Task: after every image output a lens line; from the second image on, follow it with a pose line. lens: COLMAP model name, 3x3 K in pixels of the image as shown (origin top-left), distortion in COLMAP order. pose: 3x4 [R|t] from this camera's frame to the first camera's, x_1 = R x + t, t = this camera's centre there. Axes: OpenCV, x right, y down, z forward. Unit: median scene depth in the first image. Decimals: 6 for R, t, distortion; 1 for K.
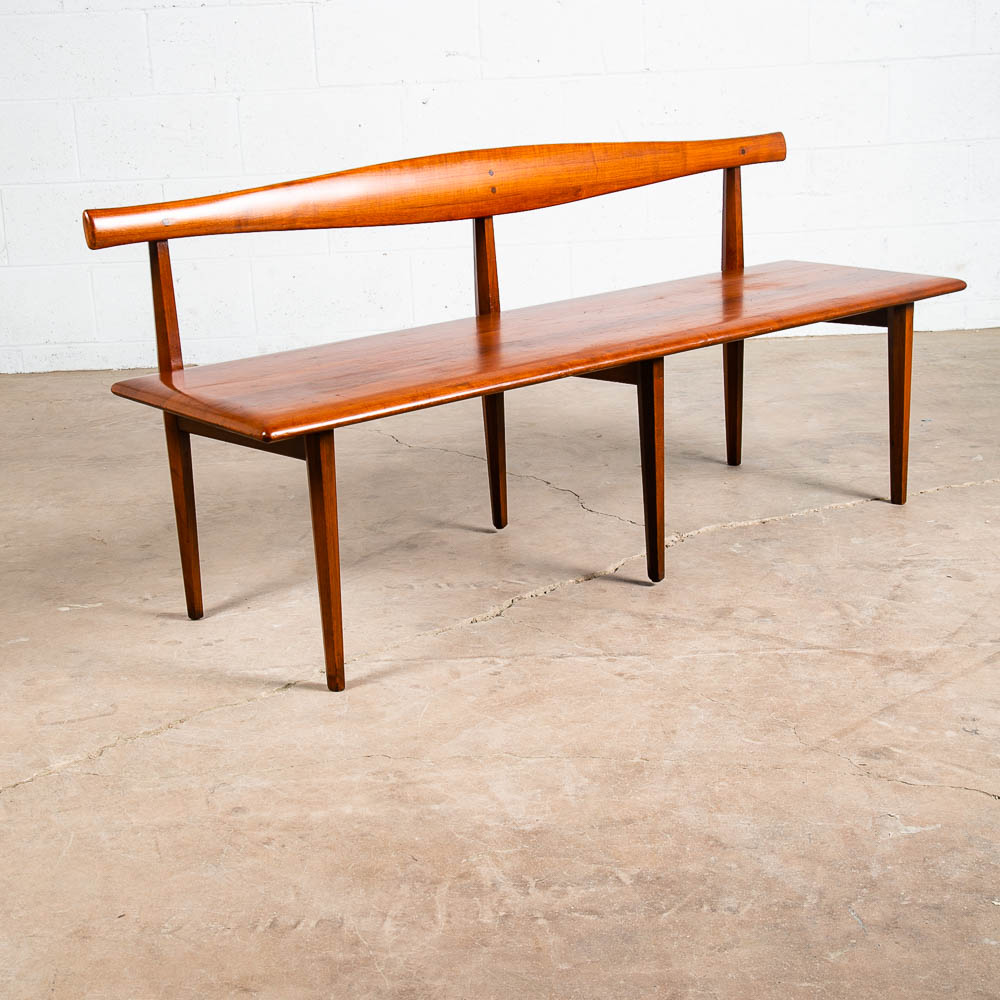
lens RADIAL K [[1696.6, 0, 493.6], [0, 1696.6, 497.5], [0, 0, 1]] dist [0.011212, 0.157593]
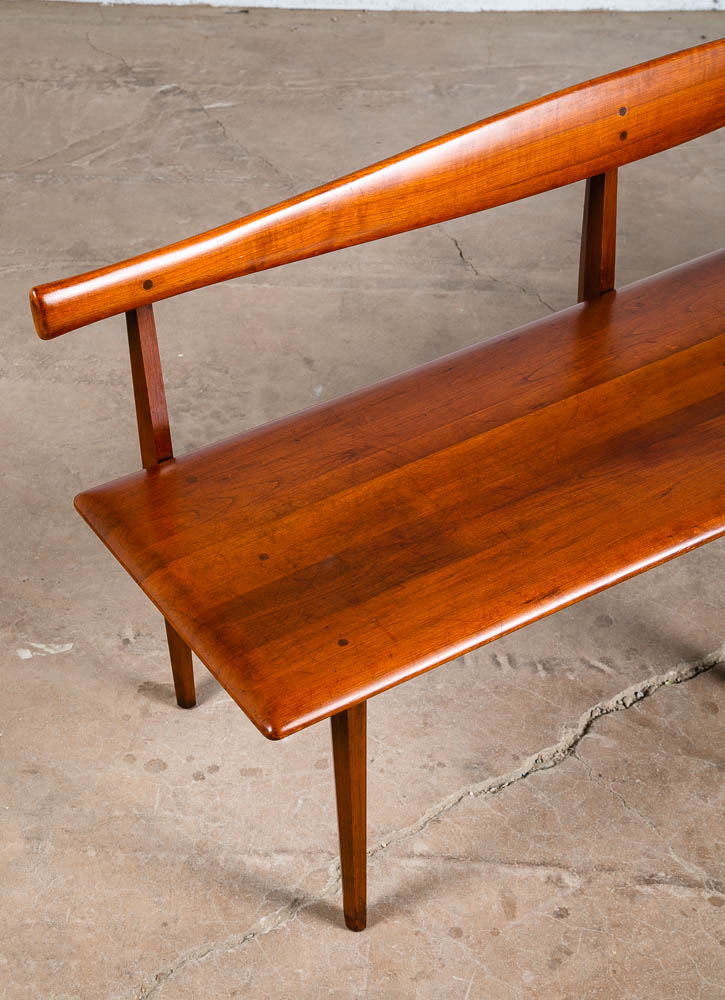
lens RADIAL K [[1870.7, 0, 344.0], [0, 1870.7, 499.2], [0, 0, 1]] dist [0.198916, 0.132030]
pose [[0.992029, 0.087595, -0.090587, -0.034013], [-0.046264, 0.921853, 0.384769, -0.380326], [0.117212, -0.377511, 0.918557, 0.257491]]
